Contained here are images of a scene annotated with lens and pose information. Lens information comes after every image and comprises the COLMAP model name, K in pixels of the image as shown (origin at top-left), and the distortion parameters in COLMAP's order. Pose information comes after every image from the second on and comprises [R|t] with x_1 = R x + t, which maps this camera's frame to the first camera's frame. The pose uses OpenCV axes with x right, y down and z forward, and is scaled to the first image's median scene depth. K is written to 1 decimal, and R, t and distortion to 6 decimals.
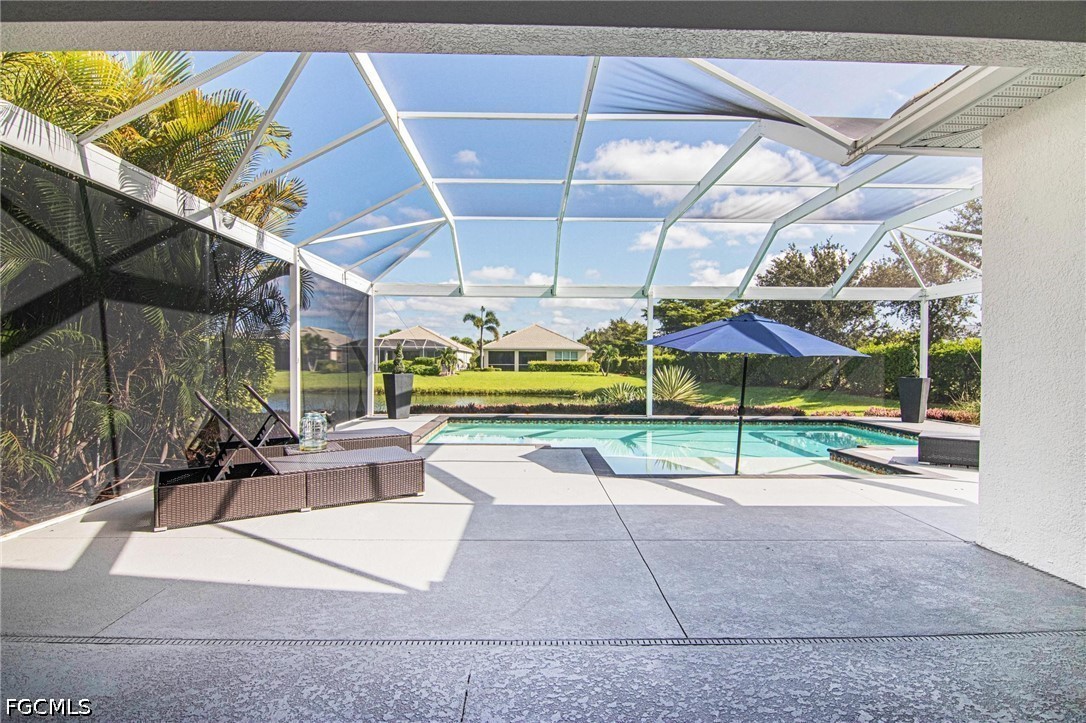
lens RADIAL K [[553.5, 0, 540.6], [0, 553.5, 365.9], [0, 0, 1]] dist [-0.007299, -0.010751]
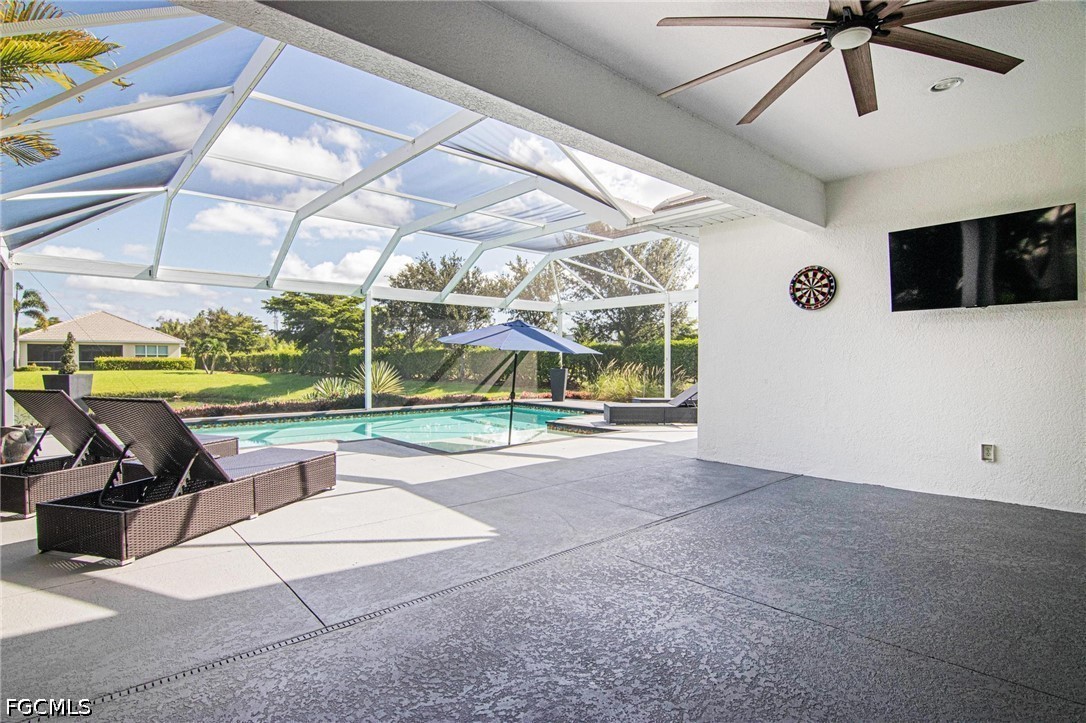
lens RADIAL K [[553.5, 0, 541.1], [0, 553.5, 358.8], [0, 0, 1]] dist [-0.007299, -0.010751]
pose [[0.755684, -0.004402, 0.654922, -0.246438], [0.007376, 0.999971, -0.001790, -0.000834], [-0.654895, 0.006184, 0.755695, -0.011401]]
